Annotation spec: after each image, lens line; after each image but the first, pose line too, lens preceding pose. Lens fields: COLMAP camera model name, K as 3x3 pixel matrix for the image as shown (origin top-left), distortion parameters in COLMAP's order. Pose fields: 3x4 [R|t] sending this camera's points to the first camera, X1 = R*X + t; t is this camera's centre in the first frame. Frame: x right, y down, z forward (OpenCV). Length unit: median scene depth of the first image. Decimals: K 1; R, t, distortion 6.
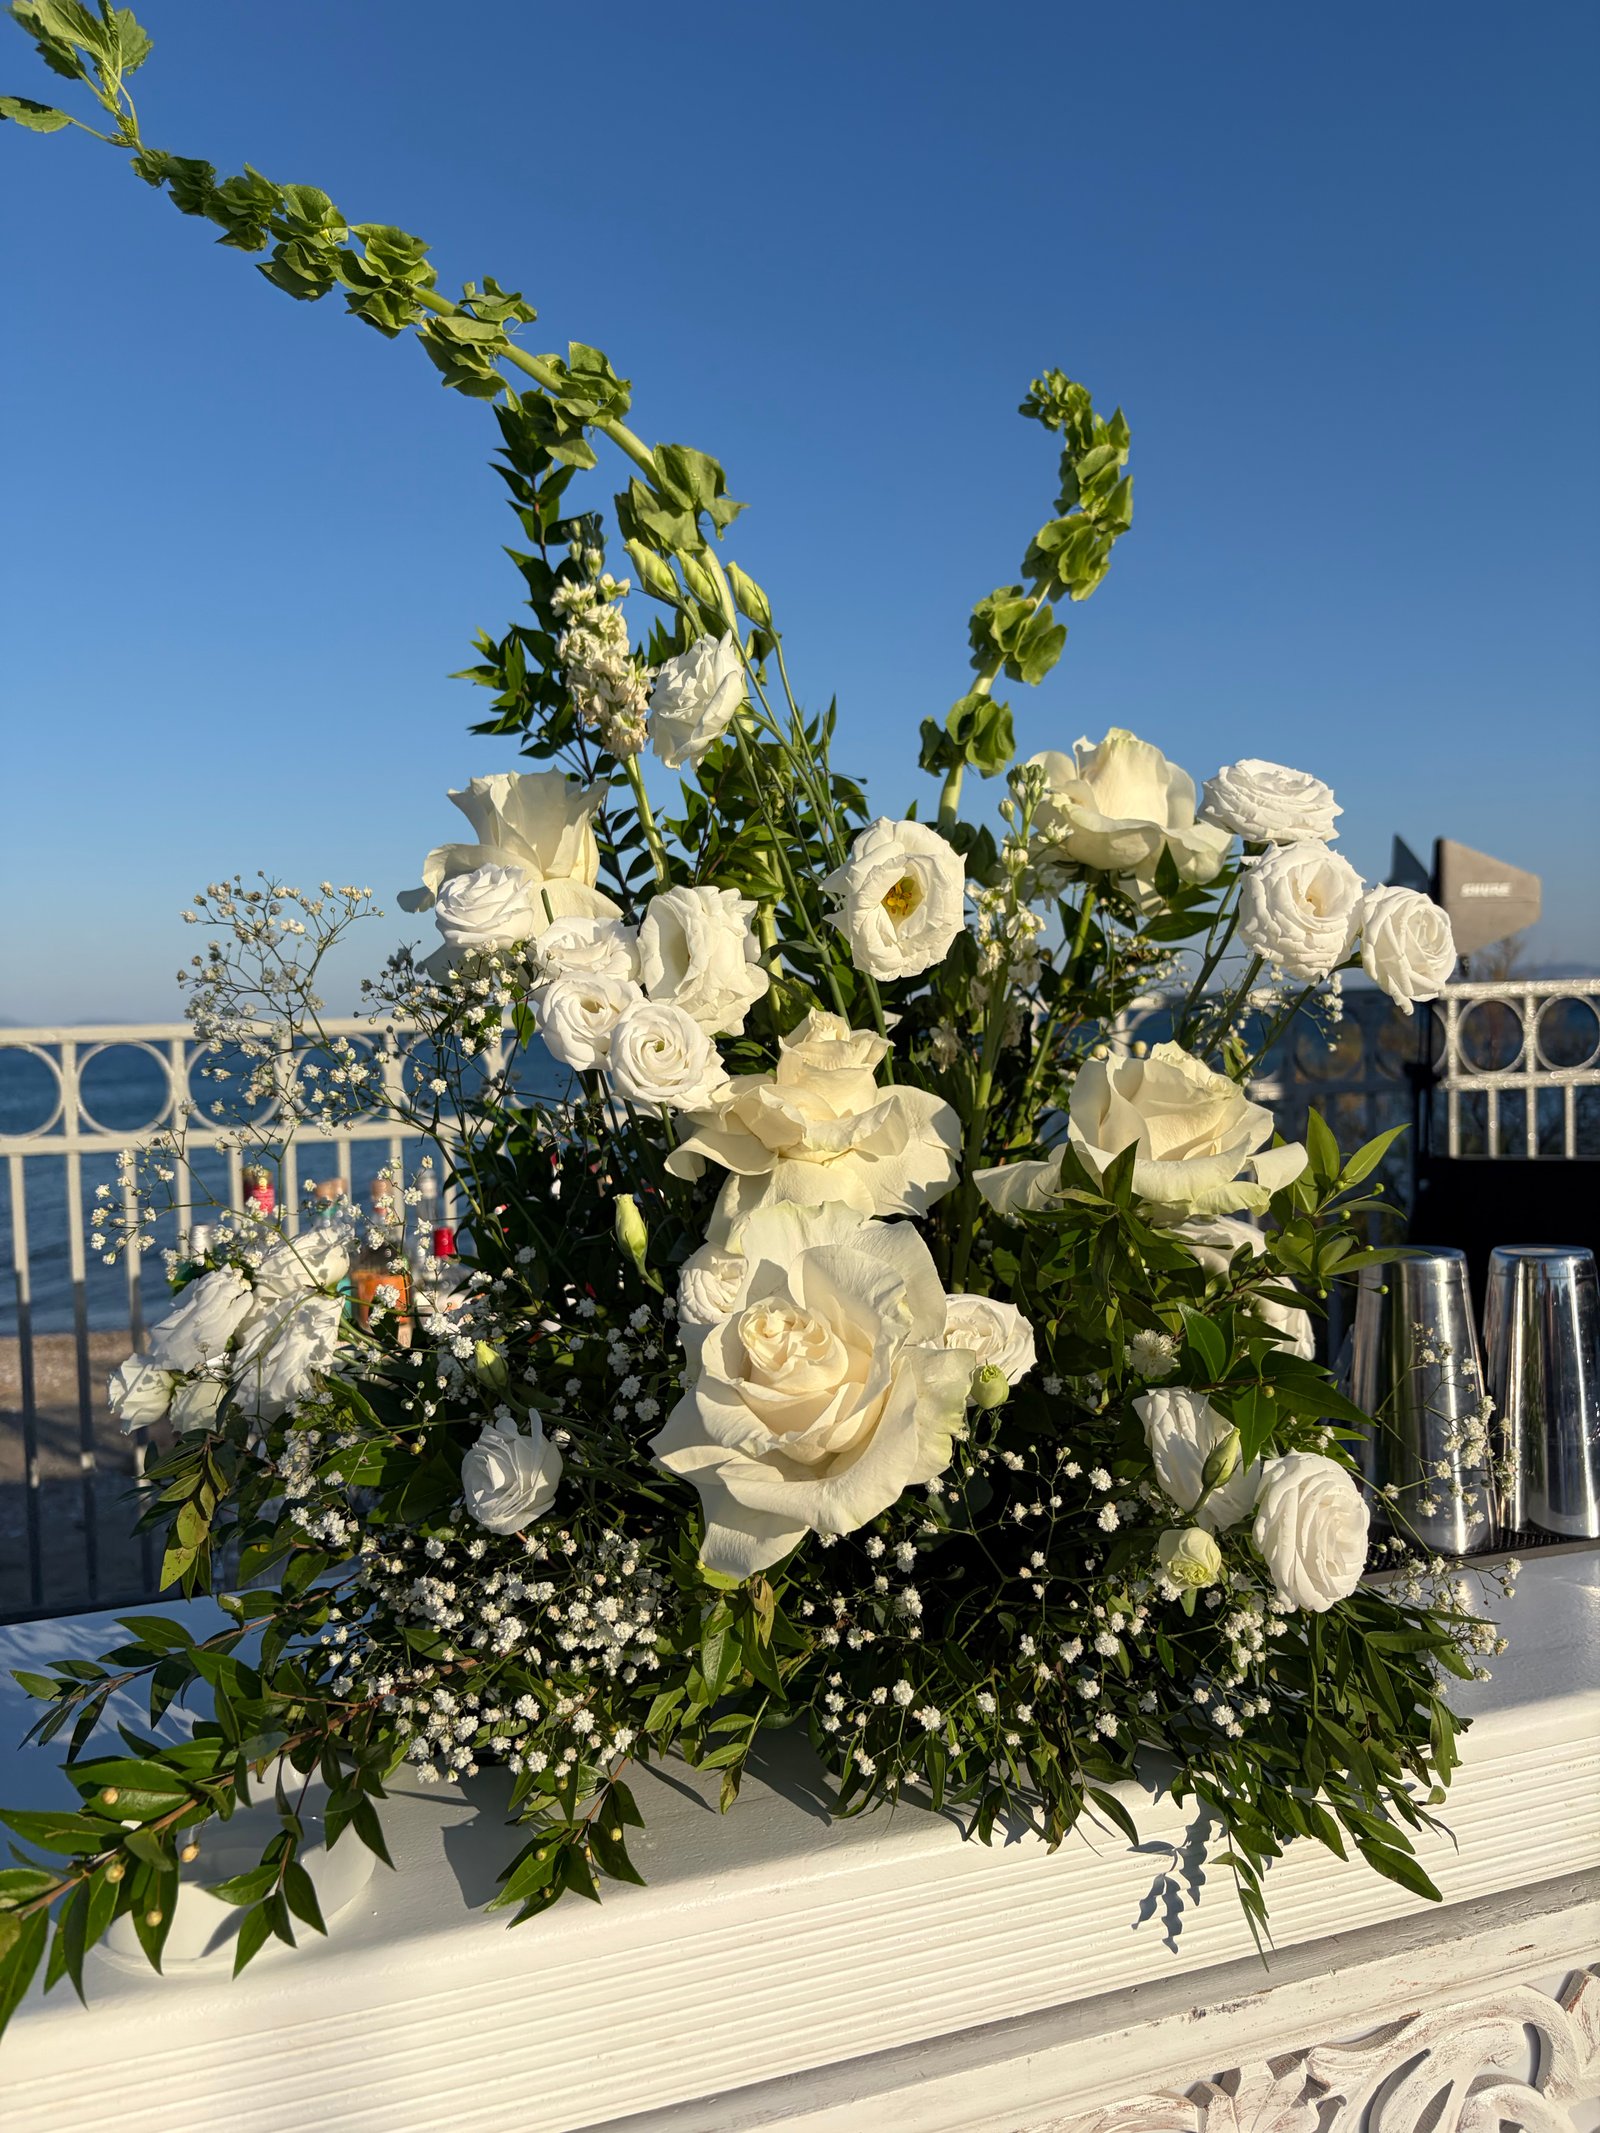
lens RADIAL K [[1705.1, 0, 800.0], [0, 1705.1, 1066.5], [0, 0, 1]] dist [0.045439, -0.110611]
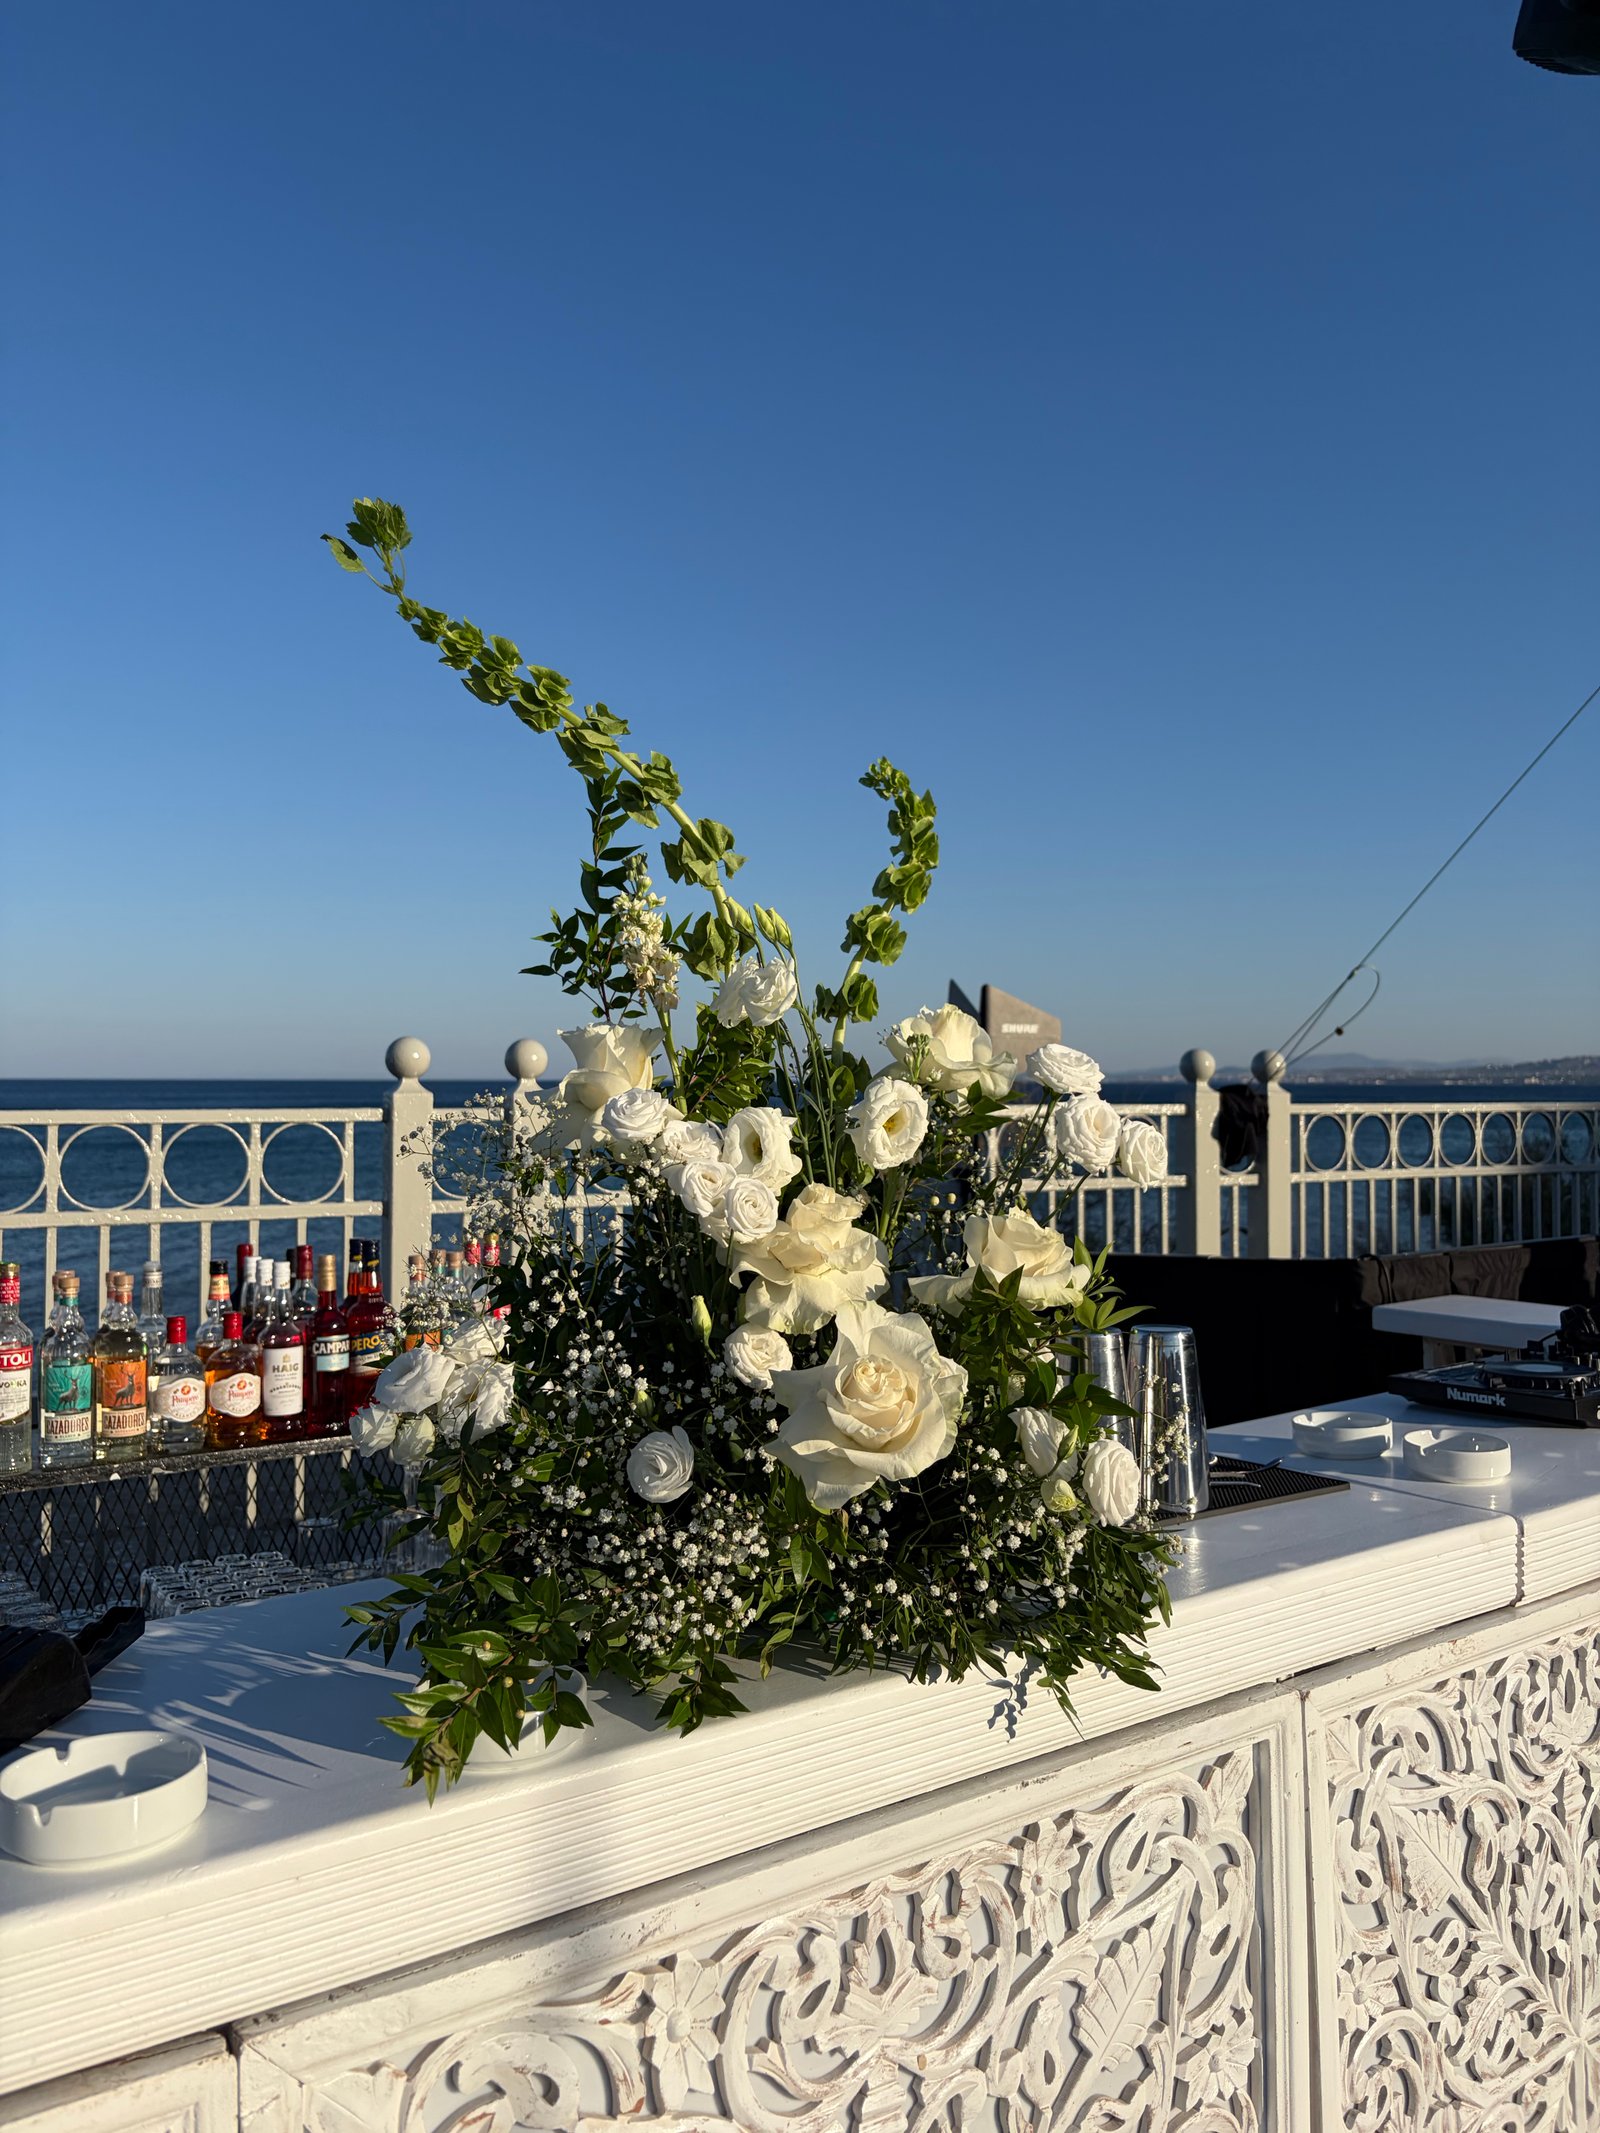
lens RADIAL K [[1625.5, 0, 800.0], [0, 1625.5, 1066.5], [0, 0, 1]] dist [0.044429, -0.065864]
pose [[0.955067, 0.042023, 0.293396, -0.480144], [-0.024692, 0.997738, -0.062530, -0.047577], [-0.295360, 0.052476, 0.953944, -0.511491]]
